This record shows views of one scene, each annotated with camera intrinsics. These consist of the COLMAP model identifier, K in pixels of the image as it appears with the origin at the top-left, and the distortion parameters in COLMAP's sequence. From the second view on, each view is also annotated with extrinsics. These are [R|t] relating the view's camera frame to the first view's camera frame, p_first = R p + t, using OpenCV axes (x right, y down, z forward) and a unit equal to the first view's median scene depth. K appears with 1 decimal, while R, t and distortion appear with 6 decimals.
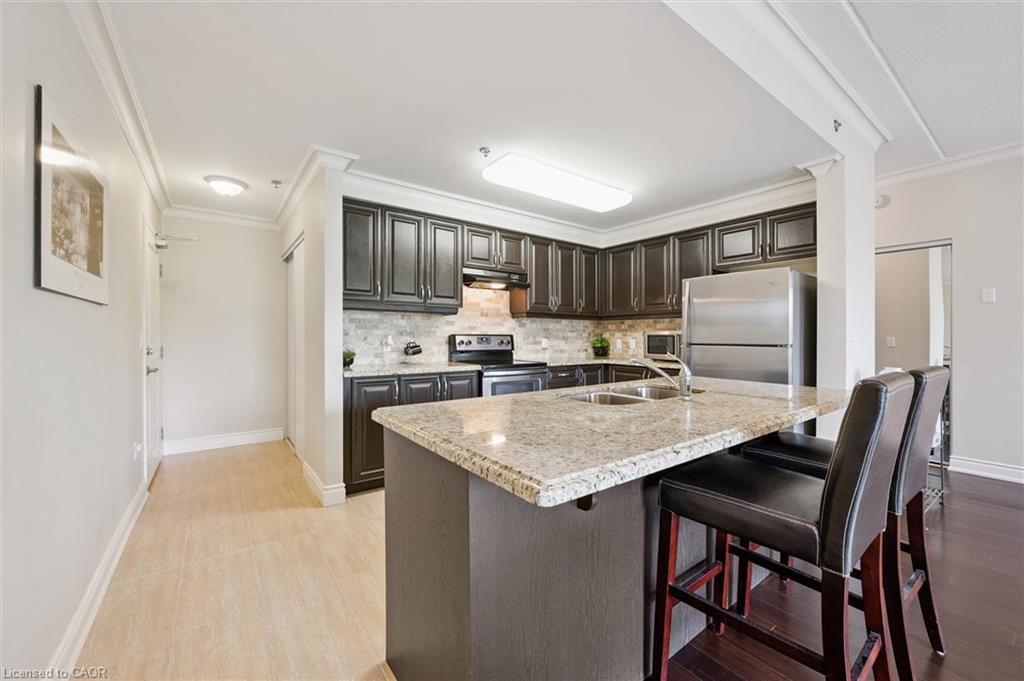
lens RADIAL K [[408.6, 0, 514.8], [0, 408.6, 332.6], [0, 0, 1]] dist [-0.000007, 0.000025]
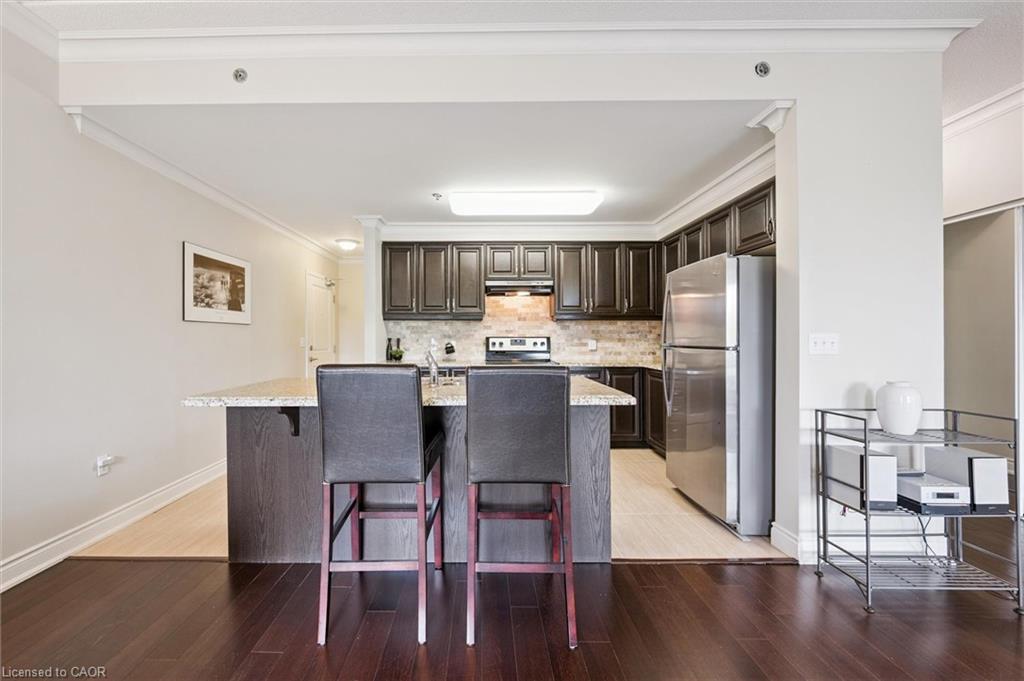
lens RADIAL K [[424.0, 0, 475.1], [0, 424.0, 337.3], [0, 0, 1]] dist [-0.000273, -0.000059]
pose [[0.788275, -0.006624, -0.615287, 0.581609], [0.010255, 0.999945, 0.002372, 0.002109], [0.615238, -0.008180, 0.788299, 0.007808]]
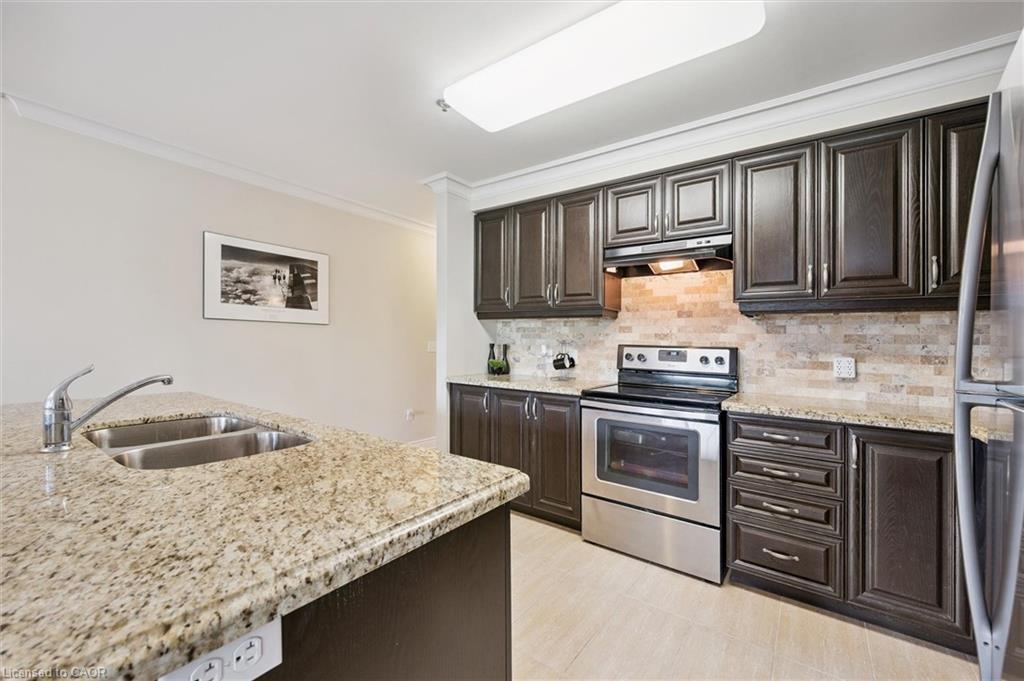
lens RADIAL K [[414.1, 0, 512.0], [0, 414.1, 340.5], [0, 0, 1]] dist [-0.001555, -0.000236]
pose [[0.288018, -0.003774, -0.957618, 0.490868], [-0.011734, 0.999903, -0.007470, 0.004272], [0.957553, 0.013388, 0.287946, 0.611974]]
